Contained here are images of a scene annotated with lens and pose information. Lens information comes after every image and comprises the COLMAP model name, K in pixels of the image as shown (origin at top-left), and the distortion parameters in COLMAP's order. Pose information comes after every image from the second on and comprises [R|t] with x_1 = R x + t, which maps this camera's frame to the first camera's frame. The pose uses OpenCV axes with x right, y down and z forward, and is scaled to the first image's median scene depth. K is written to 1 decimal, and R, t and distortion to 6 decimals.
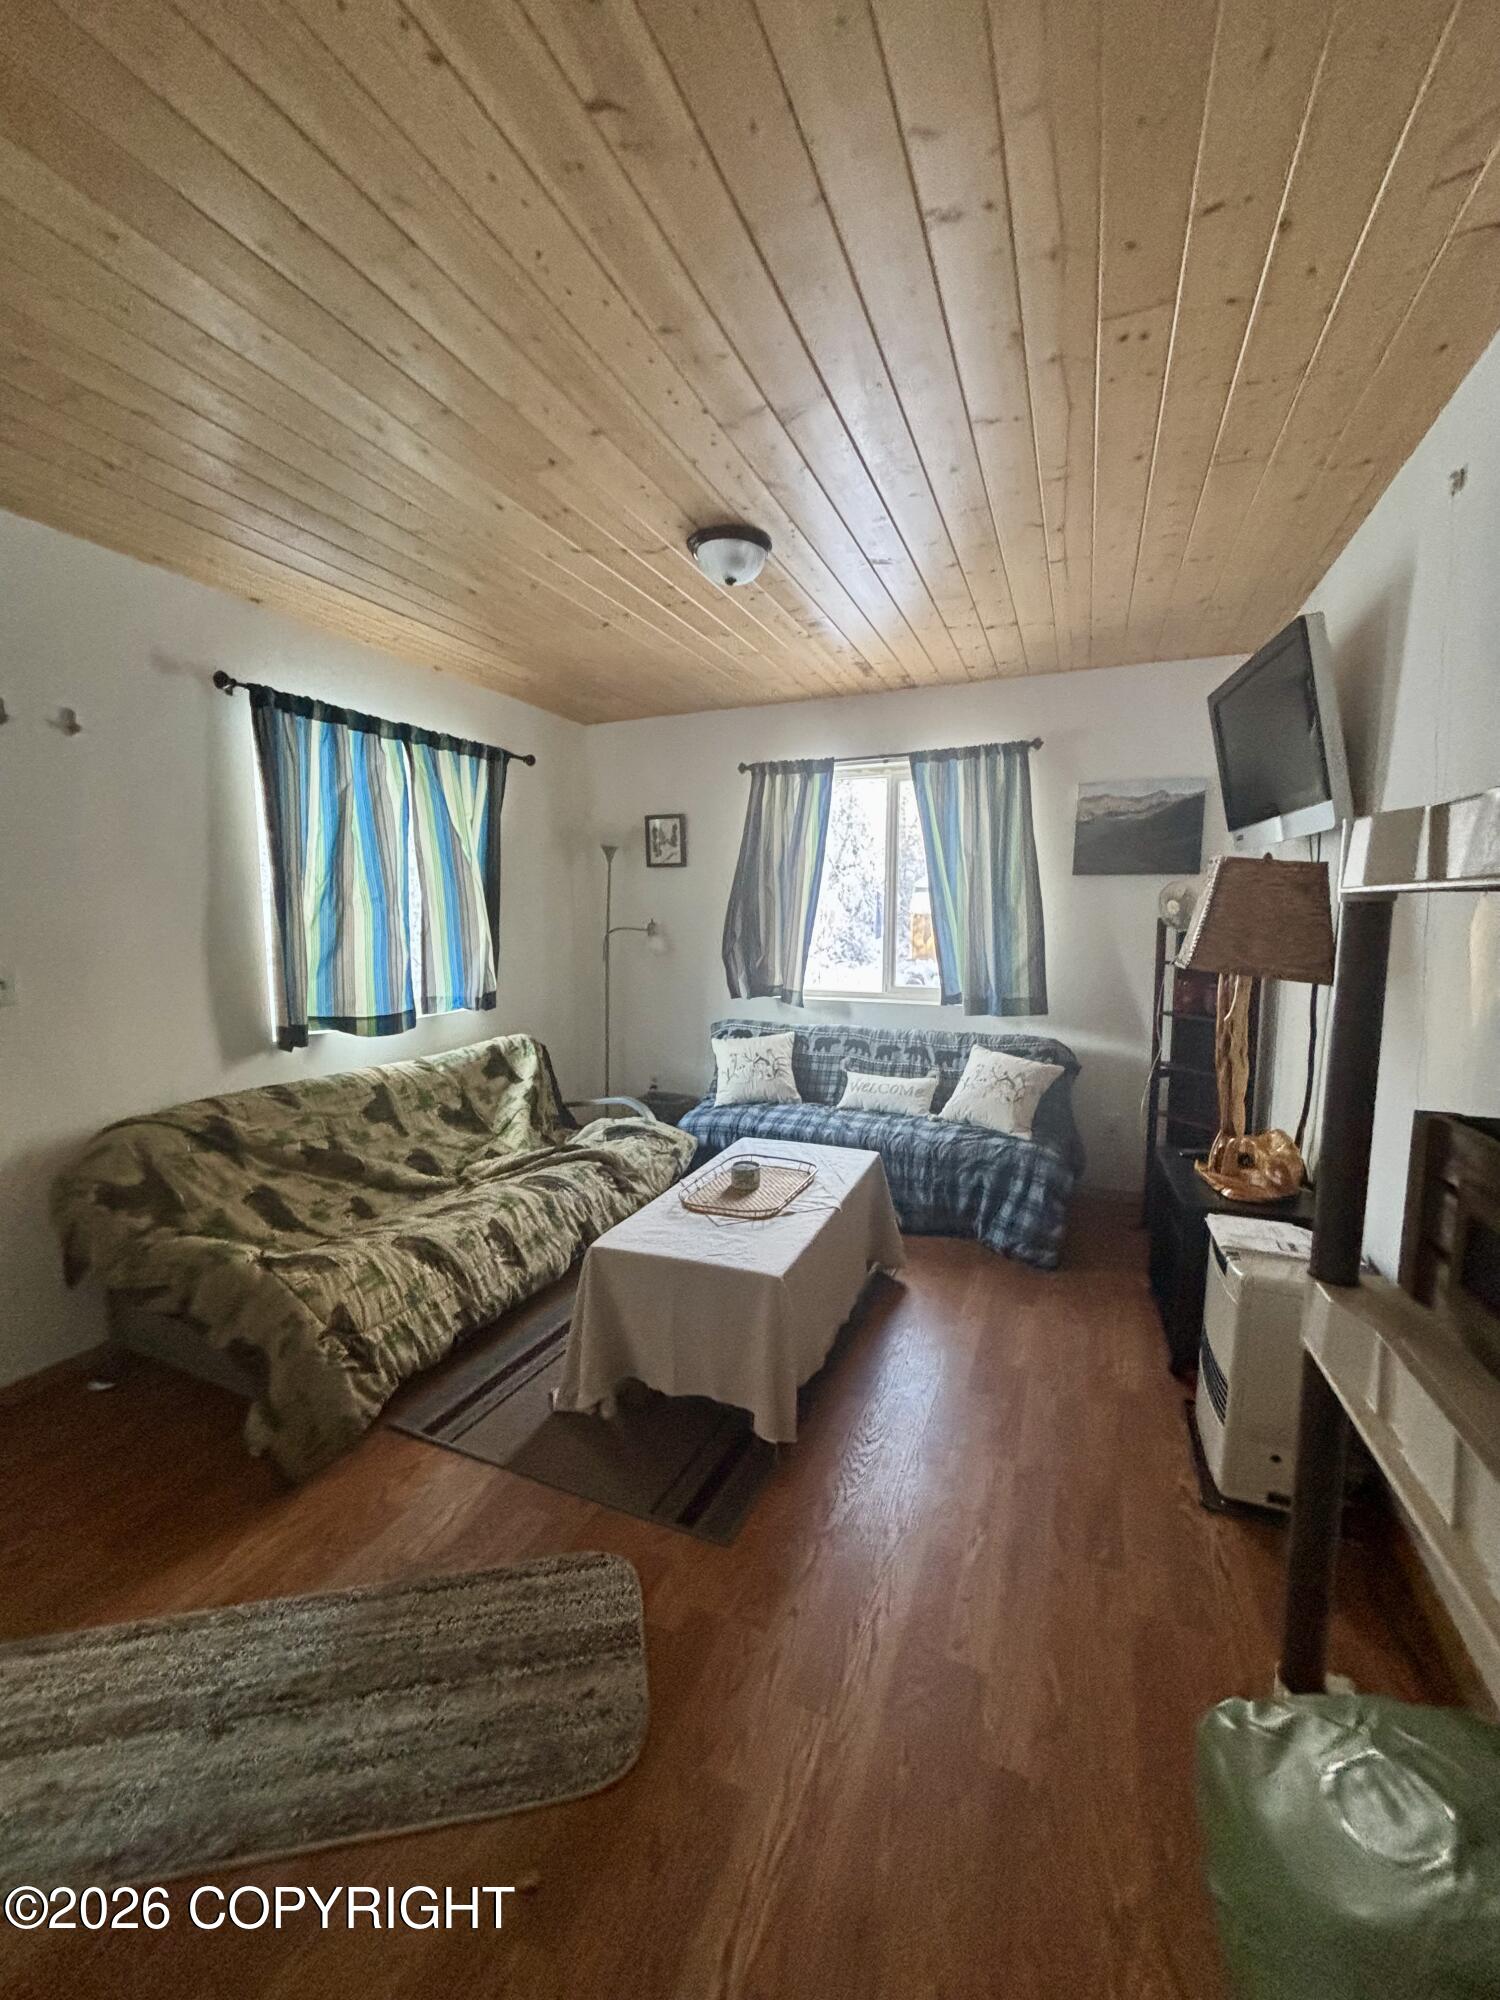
lens RADIAL K [[798.8, 0, 755.7], [0, 798.8, 999.9], [0, 0, 1]] dist [0.003174, -0.000130]
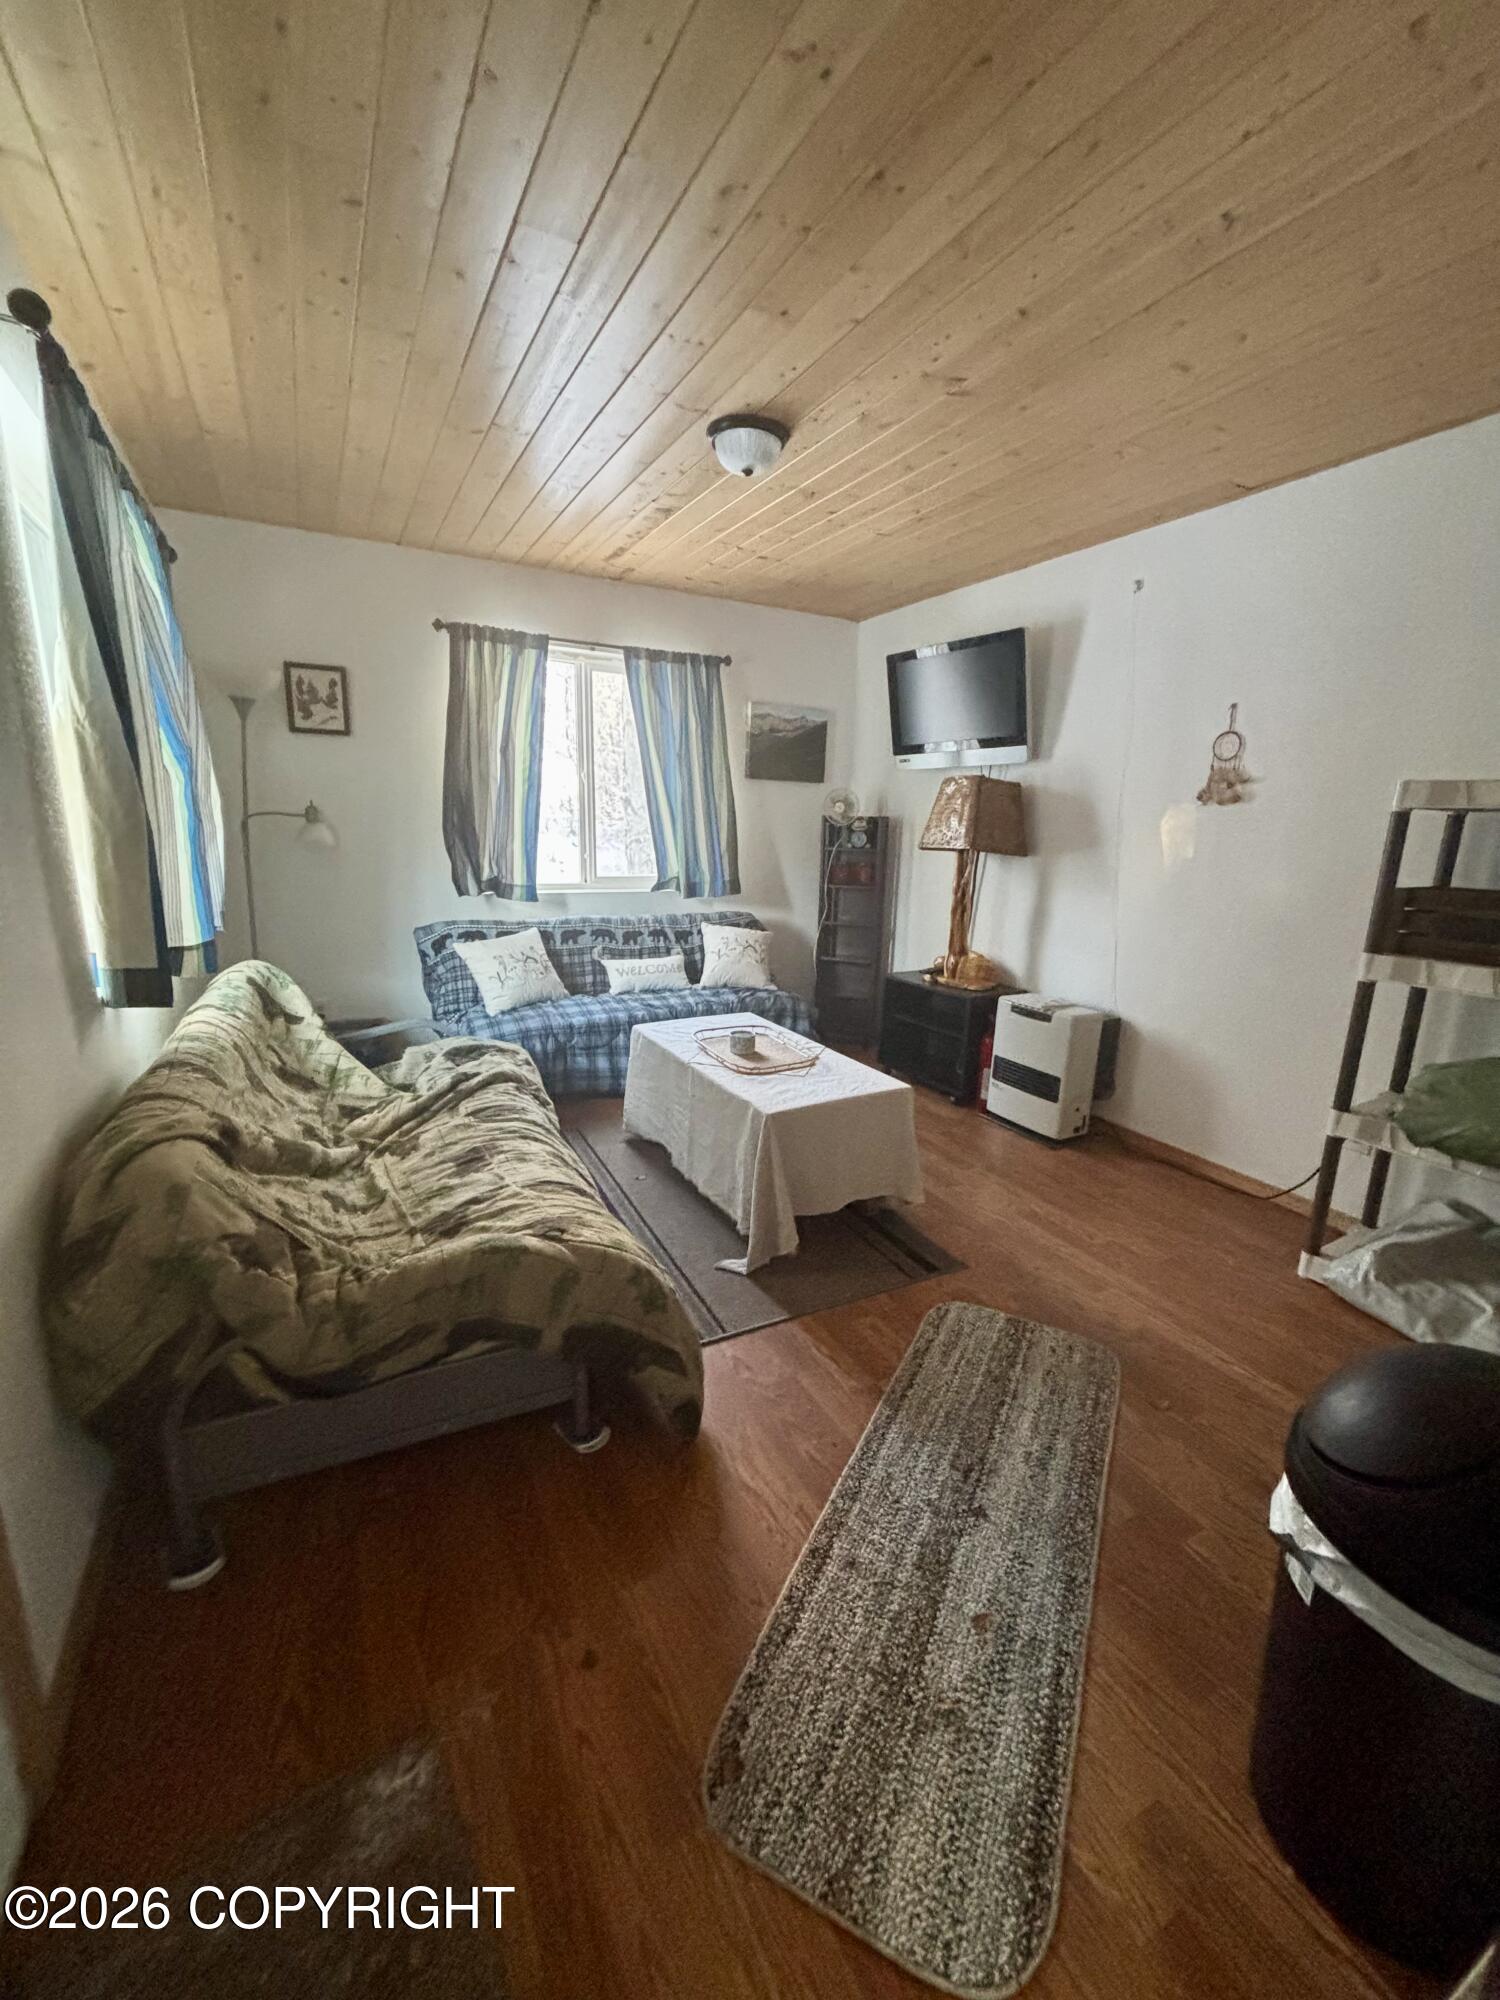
lens RADIAL K [[798.8, 0, 754.8], [0, 798.8, 1001.9], [0, 0, 1]] dist [0.003174, -0.000130]
pose [[0.627419, -0.155373, 0.763023, -0.565719], [0.058979, 0.986558, 0.152394, -0.002870], [-0.776445, -0.050613, 0.628149, 0.195229]]
